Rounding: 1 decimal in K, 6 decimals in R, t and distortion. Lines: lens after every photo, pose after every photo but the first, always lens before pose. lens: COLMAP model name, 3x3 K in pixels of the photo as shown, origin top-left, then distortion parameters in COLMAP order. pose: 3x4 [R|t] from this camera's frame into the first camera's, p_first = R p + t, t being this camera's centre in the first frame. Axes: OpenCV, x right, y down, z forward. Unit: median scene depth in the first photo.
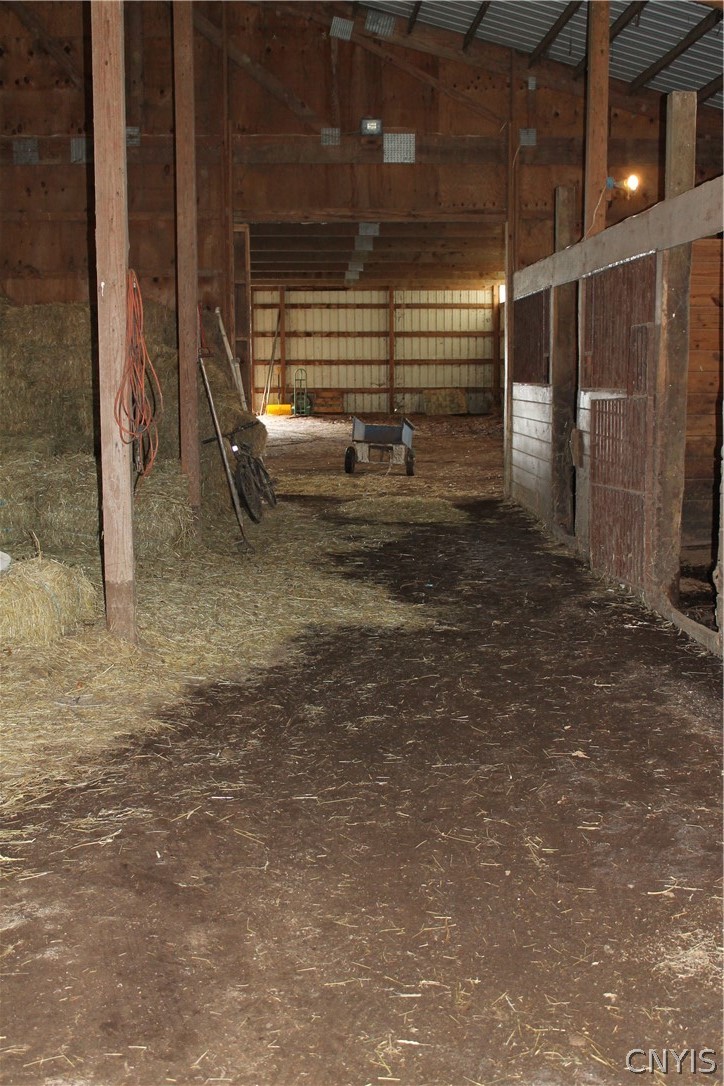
lens RADIAL K [[1235.9, 0, 361.8], [0, 1235.9, 541.2], [0, 0, 1]] dist [-0.055219, 0.000000]
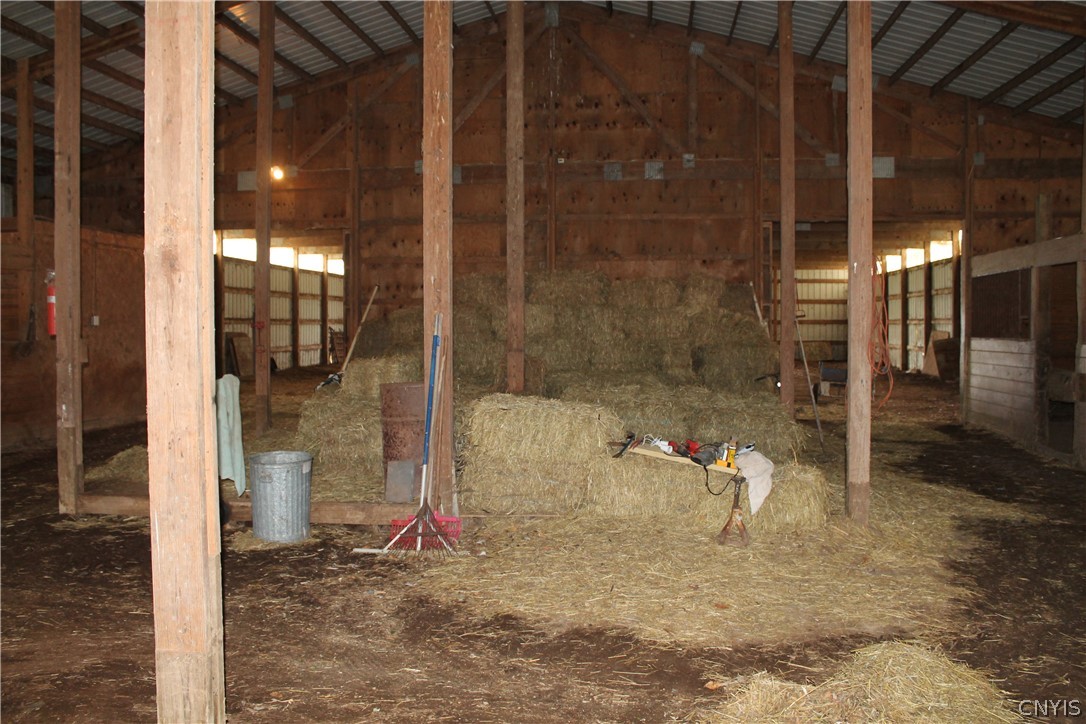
lens RADIAL K [[908.0, 0, 543.9], [0, 908.0, 361.9], [0, 0, 1]] dist [-0.144591, 0.118740]
pose [[0.987588, 0.009240, -0.156798, -0.186686], [-0.024782, 0.994931, -0.097458, 0.002506], [0.155102, 0.100134, 0.982810, -0.010591]]
